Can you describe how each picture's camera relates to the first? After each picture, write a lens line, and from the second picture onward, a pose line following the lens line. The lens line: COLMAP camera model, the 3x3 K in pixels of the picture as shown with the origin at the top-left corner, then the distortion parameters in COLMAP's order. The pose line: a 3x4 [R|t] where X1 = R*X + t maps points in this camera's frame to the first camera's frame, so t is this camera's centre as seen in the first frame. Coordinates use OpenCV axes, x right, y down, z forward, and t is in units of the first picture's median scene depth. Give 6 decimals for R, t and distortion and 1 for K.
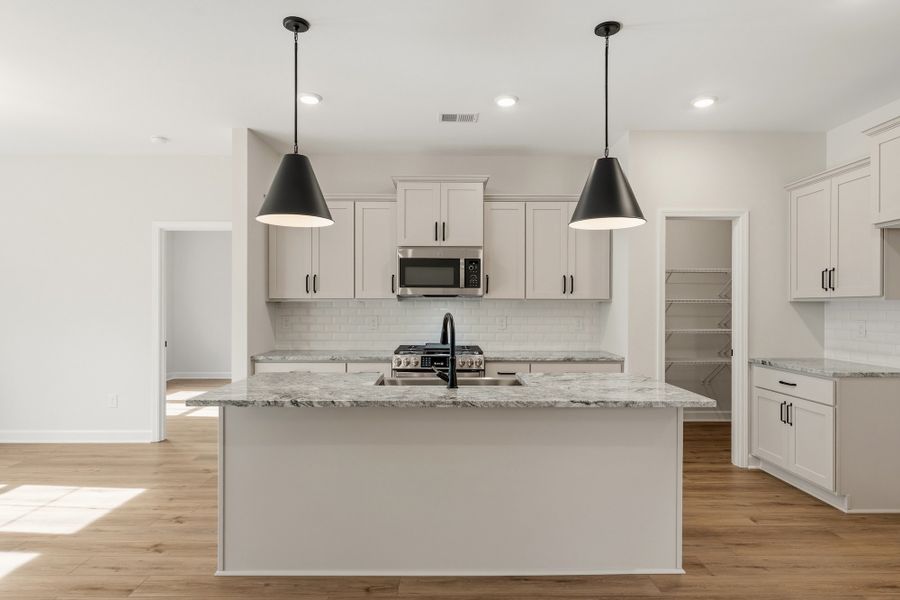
lens RADIAL K [[498.6, 0, 447.5], [0, 498.6, 307.5], [0, 0, 1]] dist [-0.007021, 0.004810]
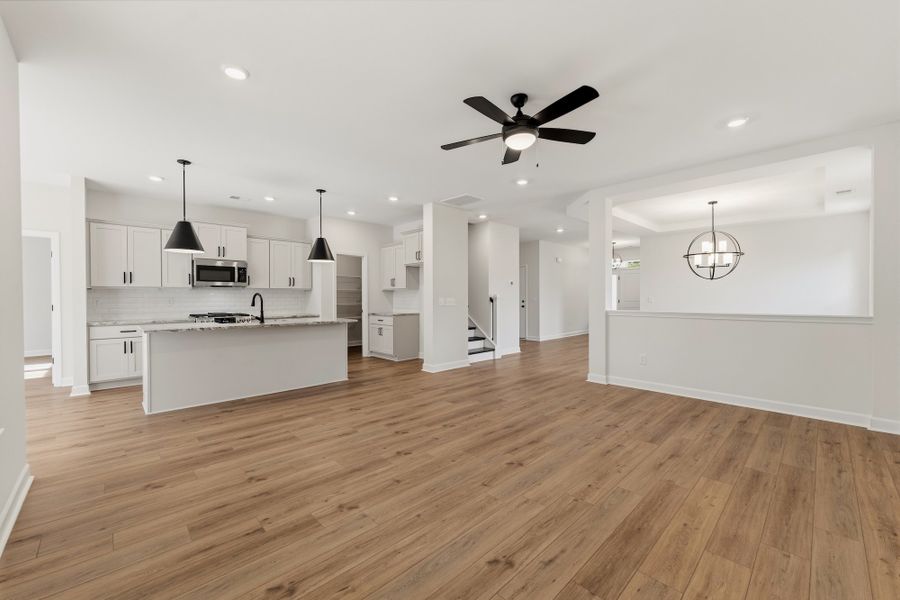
lens RADIAL K [[365.6, 0, 452.2], [0, 365.6, 301.7], [0, 0, 1]] dist [-0.004118, -0.000800]
pose [[0.724999, -0.013466, 0.688619, -0.350957], [0.005801, 0.999893, 0.013445, 0.022574], [-0.688726, -0.005753, 0.724999, -0.620182]]
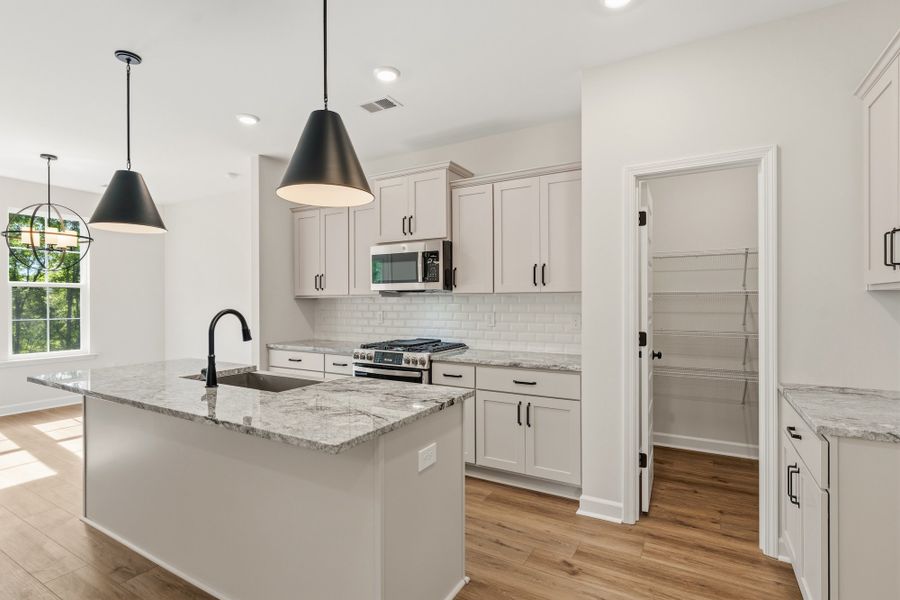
lens RADIAL K [[435.5, 0, 428.5], [0, 435.5, 302.7], [0, 0, 1]] dist [-0.005314, 0.000463]
pose [[0.861299, -0.003659, -0.508086, 0.486725], [0.002106, 0.999991, -0.003632, 0.002742], [0.508095, 0.002058, 0.861299, 0.298693]]
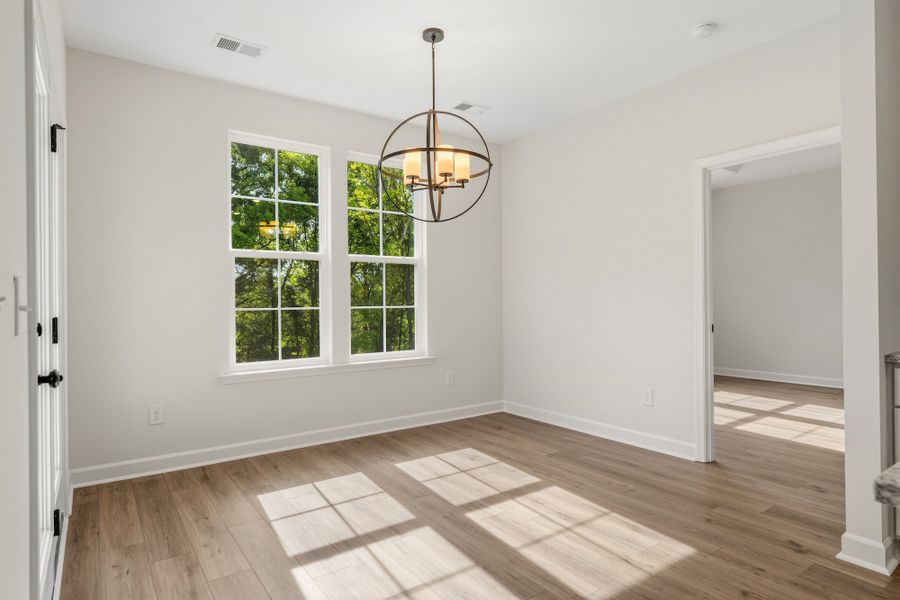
lens RADIAL K [[498.6, 0, 450.4], [0, 498.6, 300.7], [0, 0, 1]] dist [-0.007021, 0.004810]
pose [[0.571143, -0.011214, -0.820774, -0.232690], [0.009451, 0.999930, -0.007086, 0.042742], [0.820796, -0.003710, 0.571209, 0.336571]]
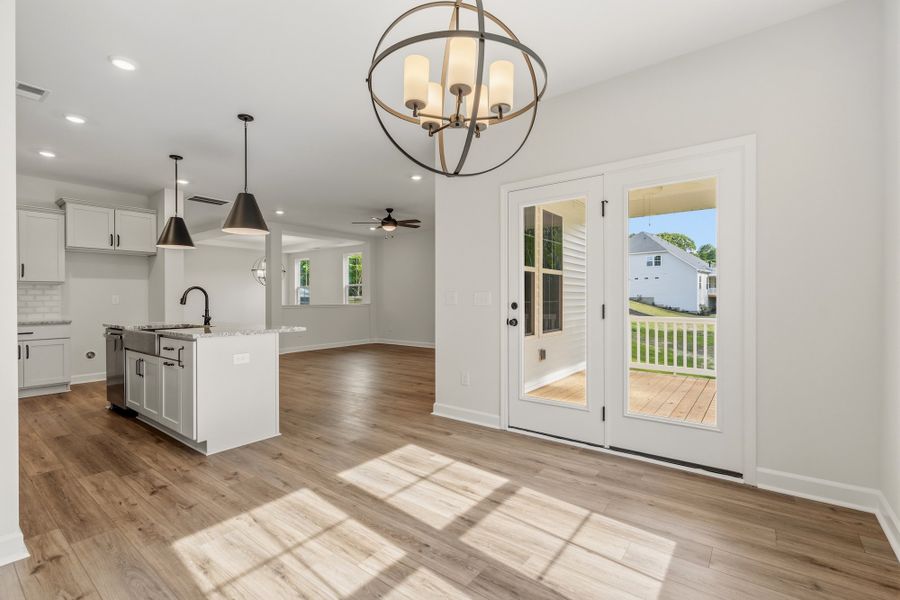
lens RADIAL K [[396.9, 0, 449.6], [0, 396.9, 299.8], [0, 0, 1]] dist [0.004418, -0.000226]
pose [[-0.789975, -0.002567, 0.613133, -1.085352], [0.005230, 0.999927, 0.010925, 0.033938], [-0.613116, 0.011838, -0.789904, 1.052914]]
